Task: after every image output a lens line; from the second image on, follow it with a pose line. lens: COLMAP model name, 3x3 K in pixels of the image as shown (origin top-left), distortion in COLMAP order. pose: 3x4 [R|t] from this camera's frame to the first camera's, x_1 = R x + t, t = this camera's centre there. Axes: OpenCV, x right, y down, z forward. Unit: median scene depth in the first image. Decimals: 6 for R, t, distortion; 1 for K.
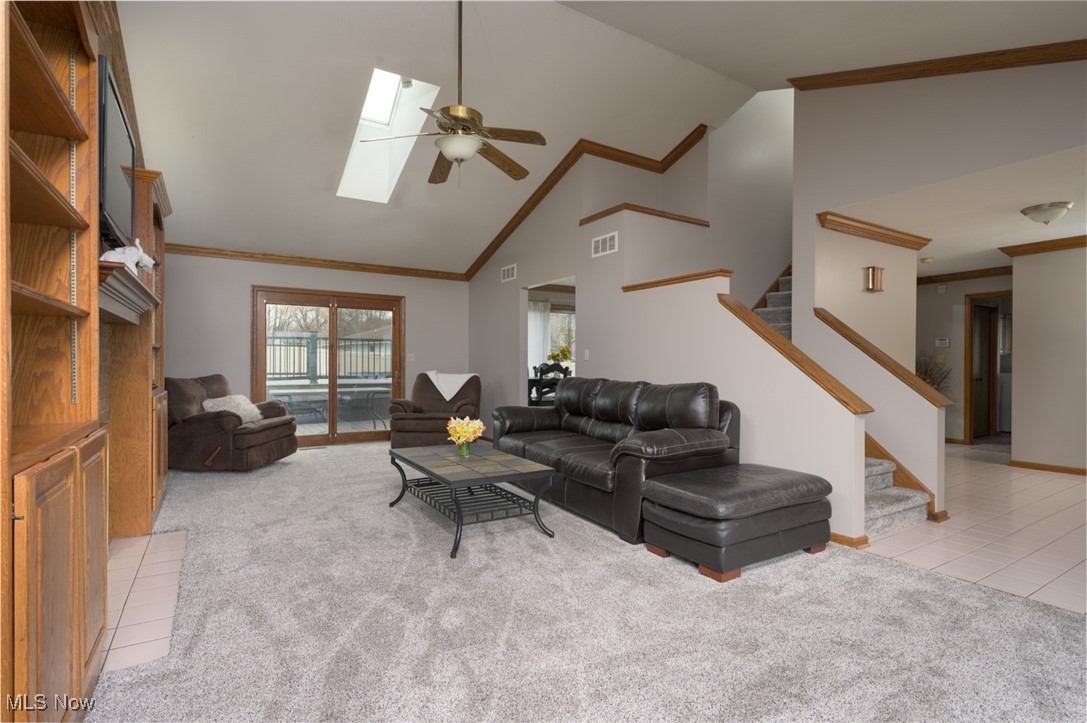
lens RADIAL K [[538.3, 0, 547.7], [0, 538.3, 366.2], [0, 0, 1]] dist [-0.002810, 0.001588]
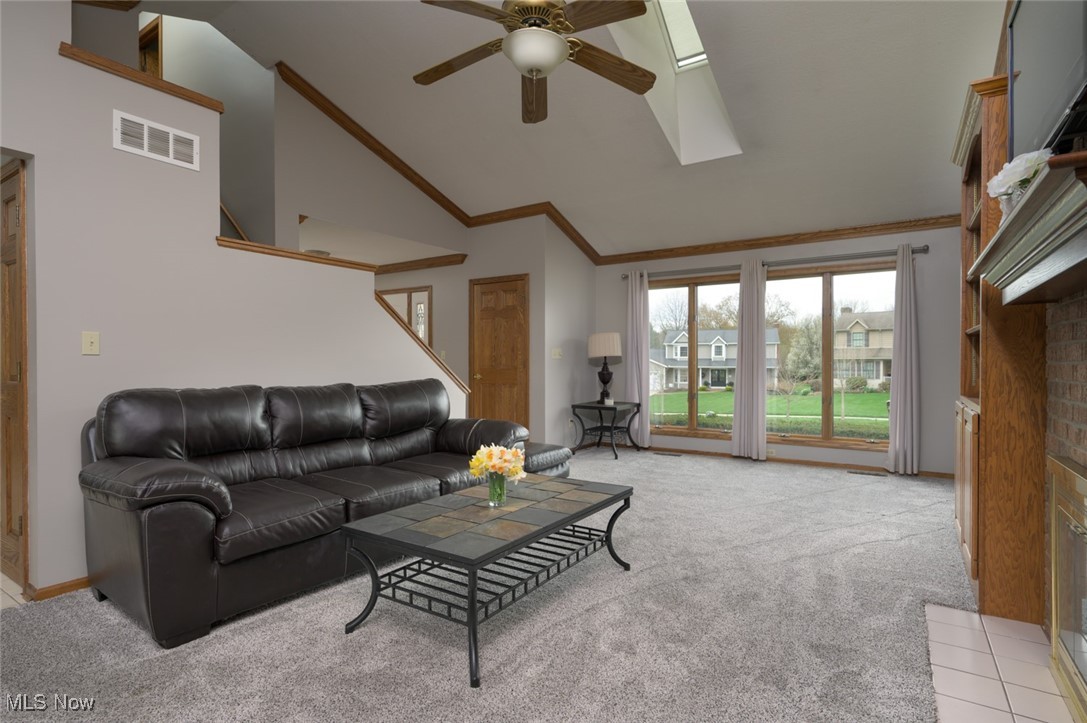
lens RADIAL K [[538.3, 0, 546.9], [0, 538.3, 359.7], [0, 0, 1]] dist [-0.002810, 0.001588]
pose [[-0.420769, -0.009485, 0.907118, -0.563211], [-0.002961, 0.999954, 0.009083, -0.007872], [-0.907163, 0.001136, -0.420778, 0.869536]]
